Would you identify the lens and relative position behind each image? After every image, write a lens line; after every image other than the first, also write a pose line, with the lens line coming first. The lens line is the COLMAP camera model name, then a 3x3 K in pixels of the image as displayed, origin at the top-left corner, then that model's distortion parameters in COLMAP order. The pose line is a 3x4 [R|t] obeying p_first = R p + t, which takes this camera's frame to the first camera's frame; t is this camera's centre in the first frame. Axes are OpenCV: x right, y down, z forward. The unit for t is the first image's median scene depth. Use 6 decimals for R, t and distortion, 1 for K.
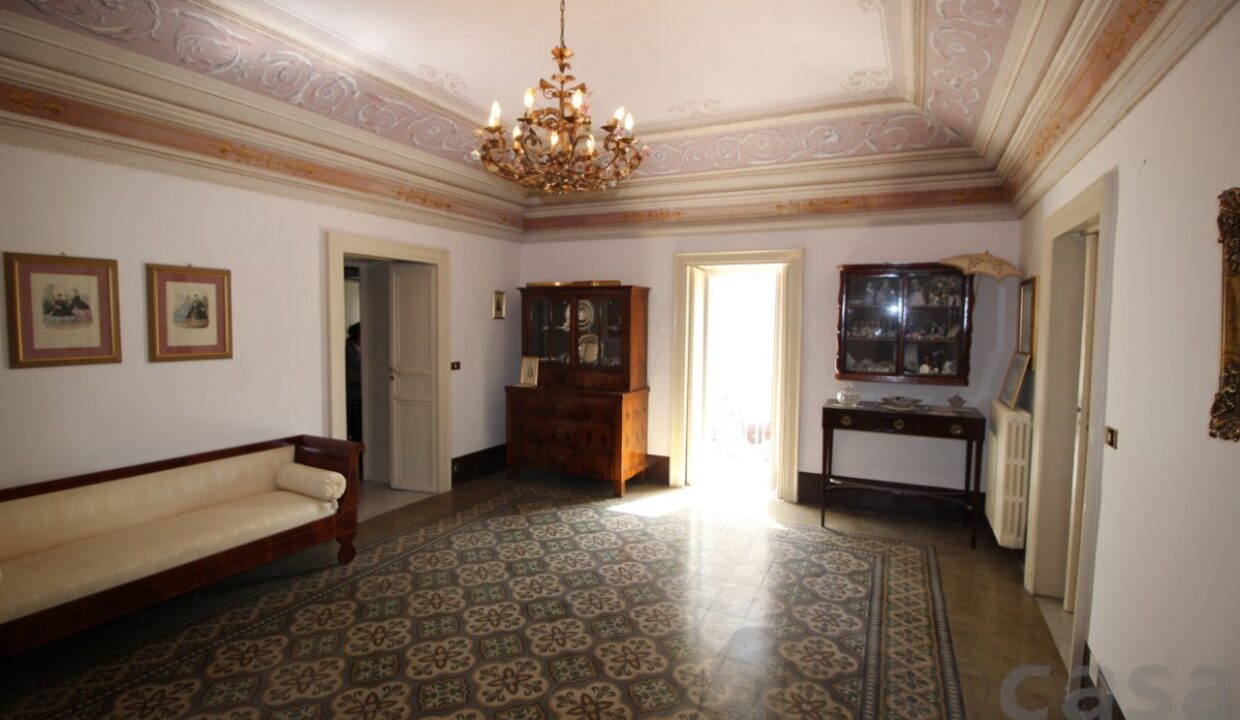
lens RADIAL K [[575.6, 0, 618.5], [0, 575.6, 357.8], [0, 0, 1]] dist [-0.007770, -0.006575]
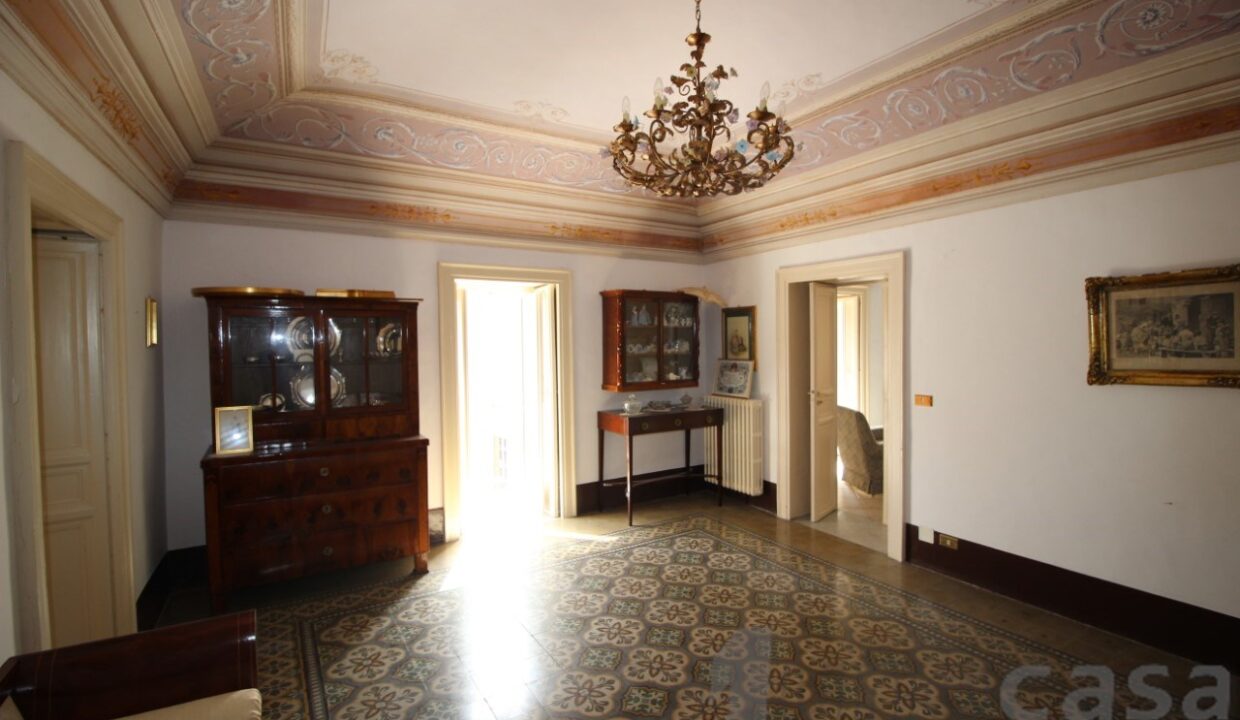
lens RADIAL K [[575.6, 0, 621.9], [0, 575.6, 358.1], [0, 0, 1]] dist [-0.007770, -0.006575]
pose [[0.538435, -0.043432, 0.841547, -0.657581], [0.071763, 0.997406, 0.005561, -0.039792], [-0.839606, 0.057398, 0.540155, 0.466471]]
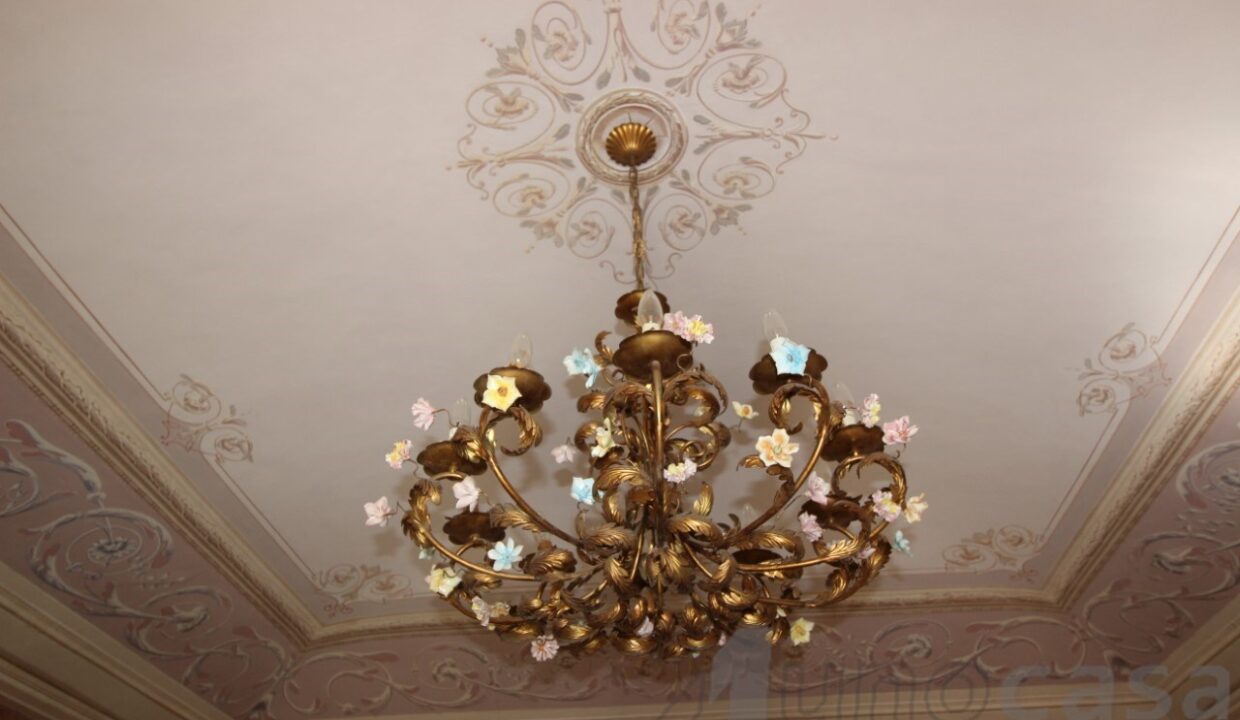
lens RADIAL K [[804.4, 0, 620.0], [0, 804.4, 355.8], [0, 0, 1]] dist [0.004320, -0.003575]
pose [[-0.927481, -0.237085, -0.289083, 0.054342], [-0.010645, 0.789652, -0.613462, -0.105564], [0.373718, -0.565898, -0.734911, 0.999851]]
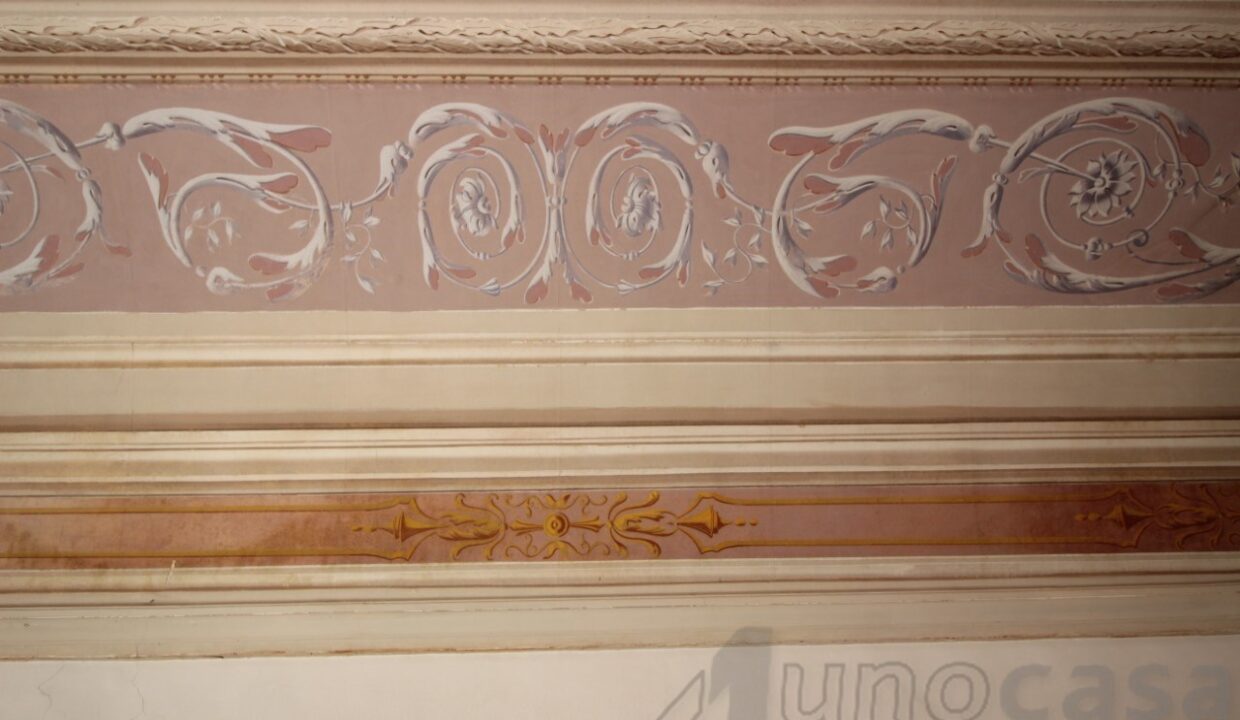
lens RADIAL K [[804.4, 0, 624.5], [0, 804.4, 352.4], [0, 0, 1]] dist [0.004320, -0.003575]
pose [[-0.470867, 0.637739, 0.609568, 0.134108], [0.075642, 0.717601, -0.692335, -0.077641], [-0.878955, -0.279889, -0.386135, 0.605654]]
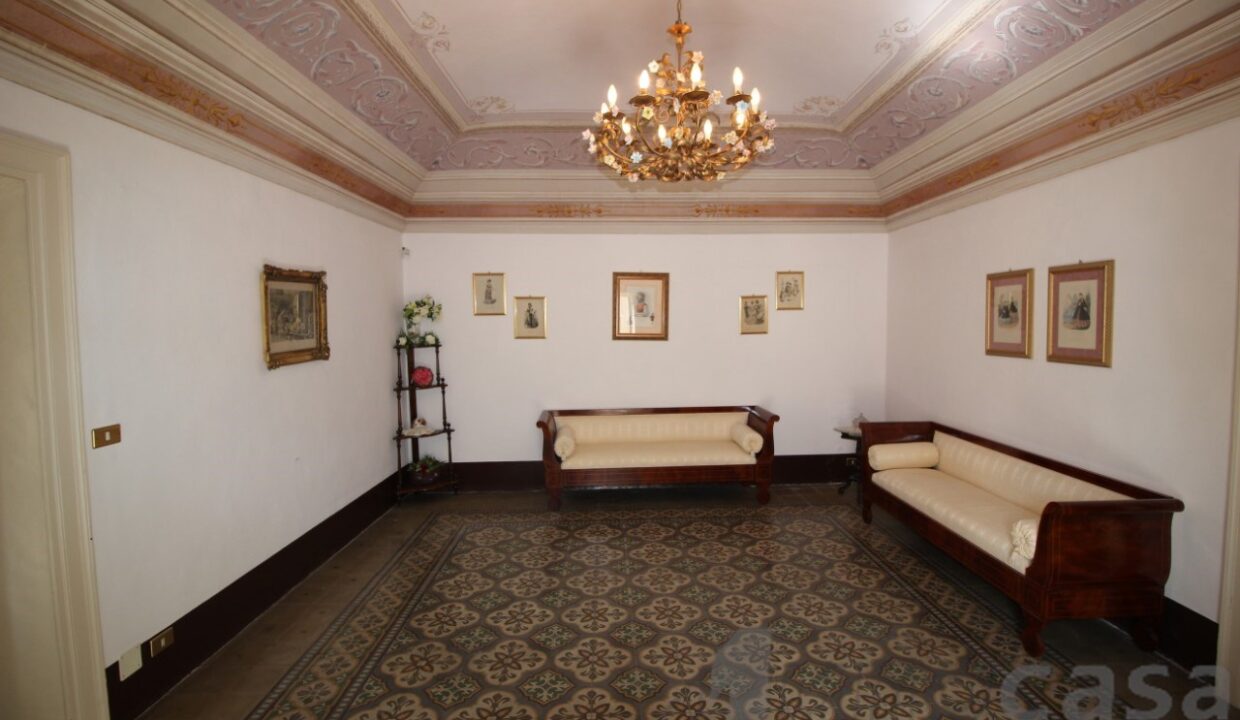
lens RADIAL K [[575.6, 0, 622.9], [0, 575.6, 355.3], [0, 0, 1]] dist [-0.007770, -0.006575]
pose [[-0.886174, 0.023997, -0.462731, 0.300576], [-0.031958, 0.993115, 0.112704, -0.080572], [0.462250, 0.114663, -0.879305, 1.304502]]
